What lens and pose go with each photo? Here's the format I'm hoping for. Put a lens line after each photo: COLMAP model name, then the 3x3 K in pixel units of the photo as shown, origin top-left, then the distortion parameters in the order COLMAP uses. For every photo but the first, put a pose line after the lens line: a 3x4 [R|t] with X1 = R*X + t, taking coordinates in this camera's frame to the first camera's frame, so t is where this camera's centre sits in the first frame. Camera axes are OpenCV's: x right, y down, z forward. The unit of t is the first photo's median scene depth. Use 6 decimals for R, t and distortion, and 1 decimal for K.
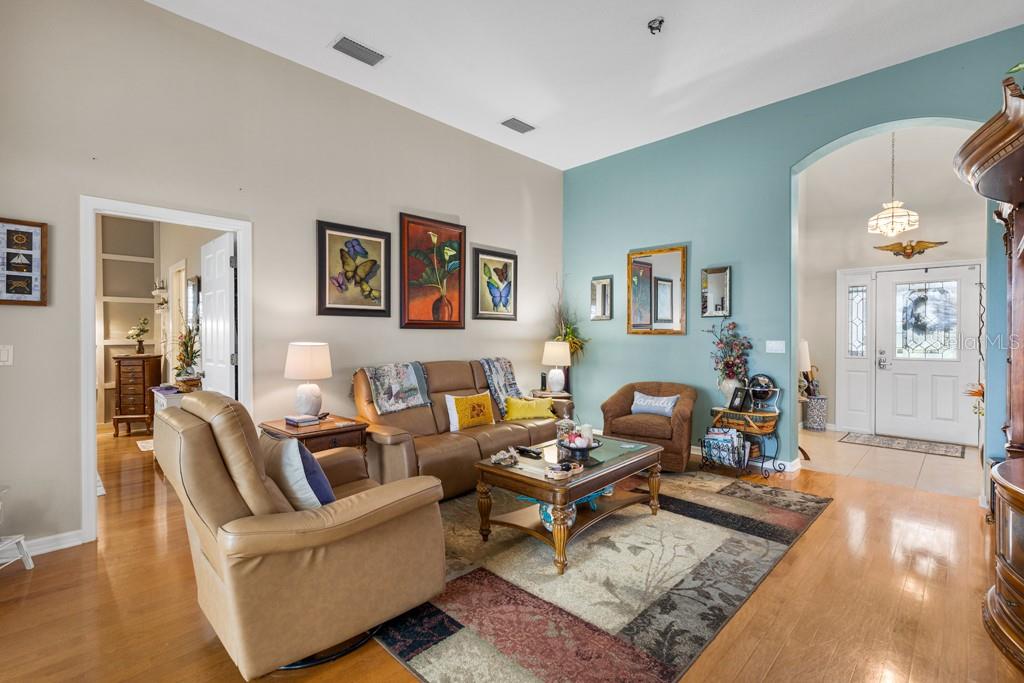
lens RADIAL K [[466.2, 0, 511.2], [0, 466.2, 336.9], [0, 0, 1]] dist [0.000281, -0.000201]
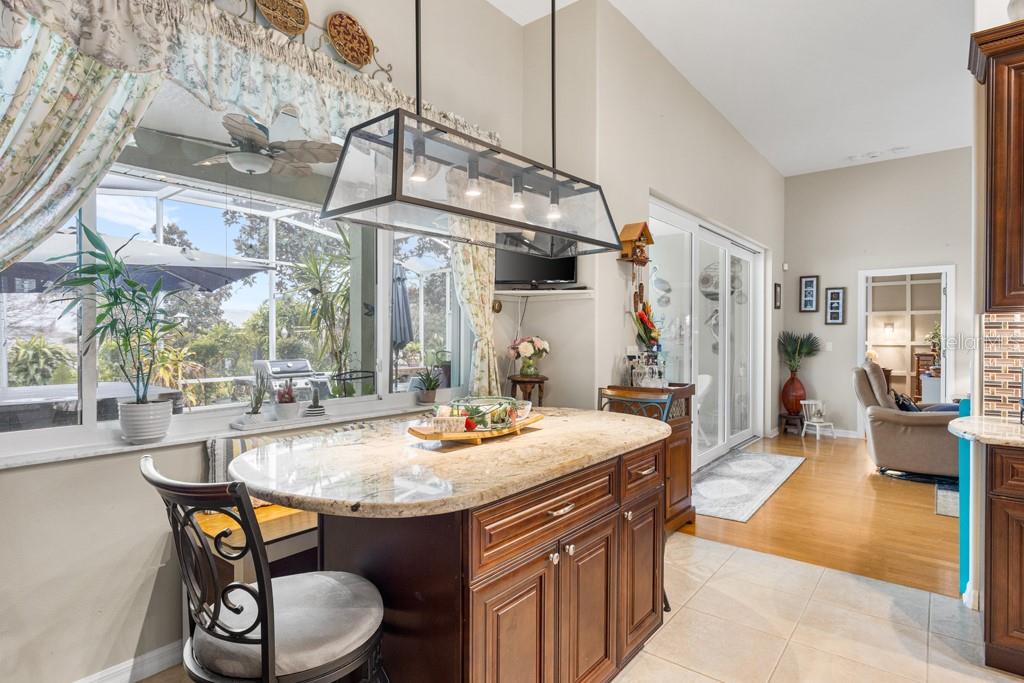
lens RADIAL K [[522.6, 0, 481.1], [0, 522.6, 338.8], [0, 0, 1]] dist [0.018221, 0.000377]
pose [[0.066671, 0.000478, -0.997775, 1.357541], [-0.003722, 0.999993, 0.000230, 0.005290], [0.997768, 0.003699, 0.066672, -0.867000]]
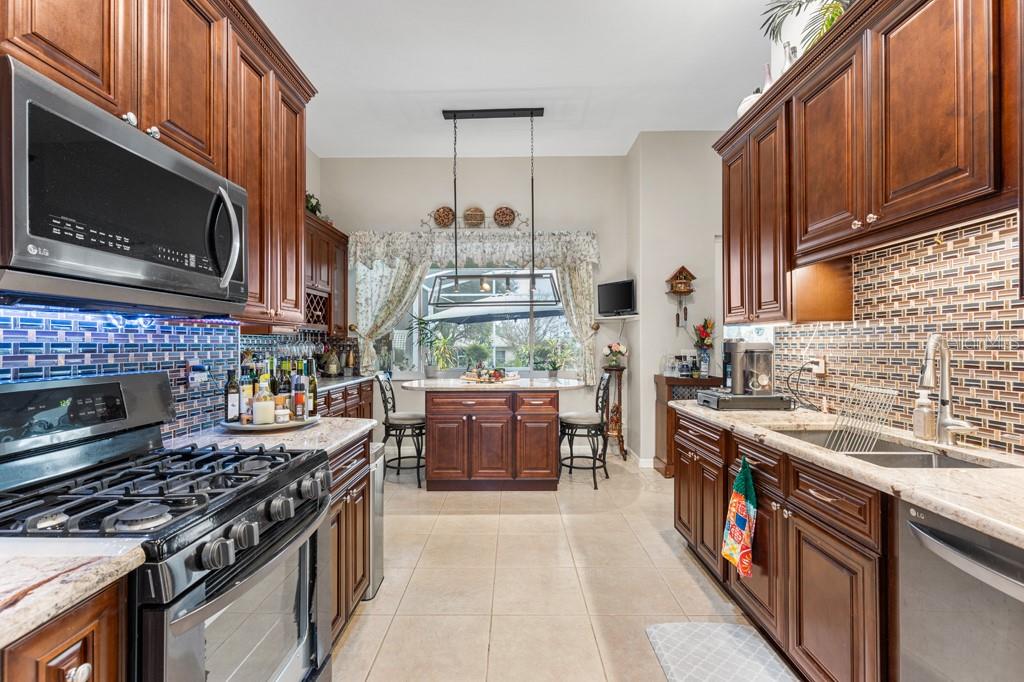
lens RADIAL K [[466.2, 0, 511.4], [0, 466.2, 341.8], [0, 0, 1]] dist [0.000281, -0.000201]
pose [[-0.710958, 0.001313, -0.703234, 1.774696], [0.002053, 0.999998, -0.000209, -0.009303], [0.703232, -0.001592, -0.710959, 0.452136]]
